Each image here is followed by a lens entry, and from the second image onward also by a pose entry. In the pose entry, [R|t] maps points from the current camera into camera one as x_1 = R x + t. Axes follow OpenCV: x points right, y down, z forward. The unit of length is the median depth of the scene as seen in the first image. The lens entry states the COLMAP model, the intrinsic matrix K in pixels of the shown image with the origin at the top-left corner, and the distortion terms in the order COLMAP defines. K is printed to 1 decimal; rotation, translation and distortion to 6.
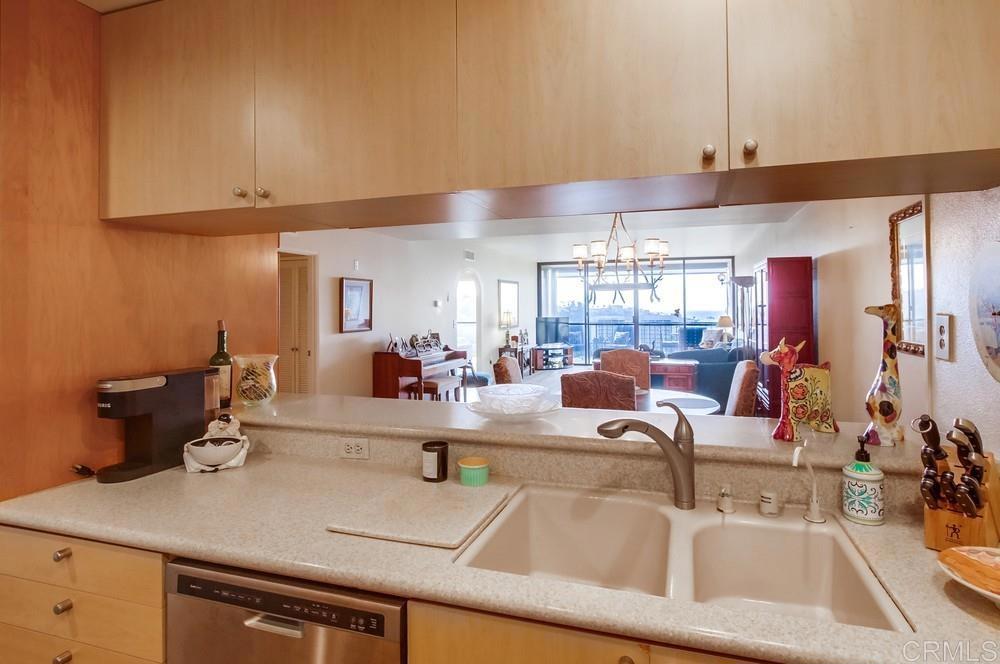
lens RADIAL K [[509.9, 0, 521.1], [0, 509.9, 312.4], [0, 0, 1]] dist [0.002309, 0.000374]
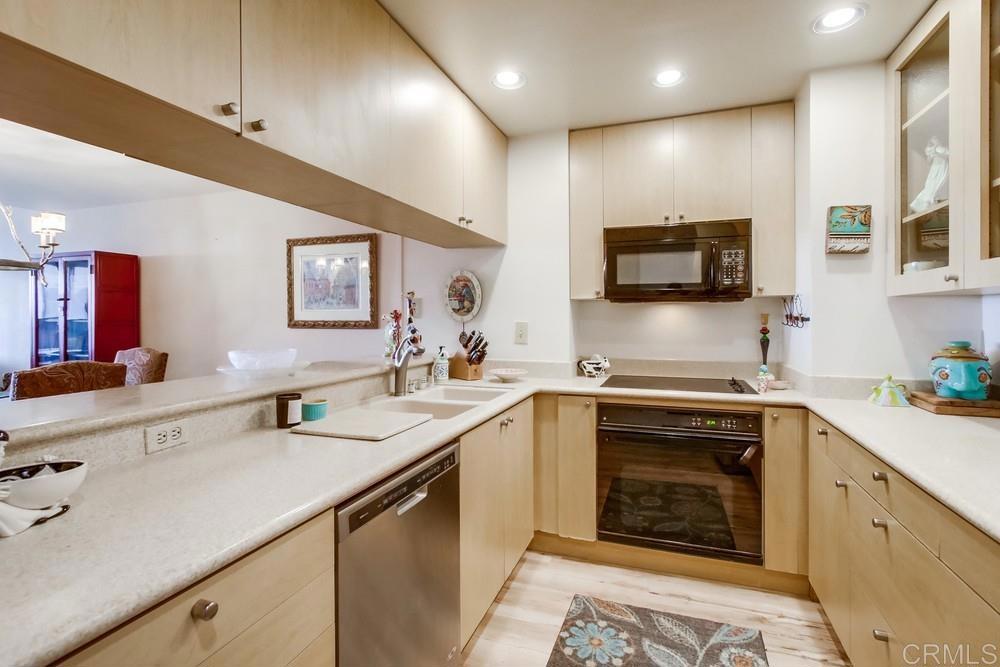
lens RADIAL K [[474.0, 0, 499.5], [0, 474.0, 323.8], [0, 0, 1]] dist [-0.000944, -0.000080]
pose [[0.038261, -0.007357, 0.999241, -1.450002], [0.006273, 0.999955, 0.007122, 0.119645], [-0.999248, 0.005996, 0.038305, 0.608761]]
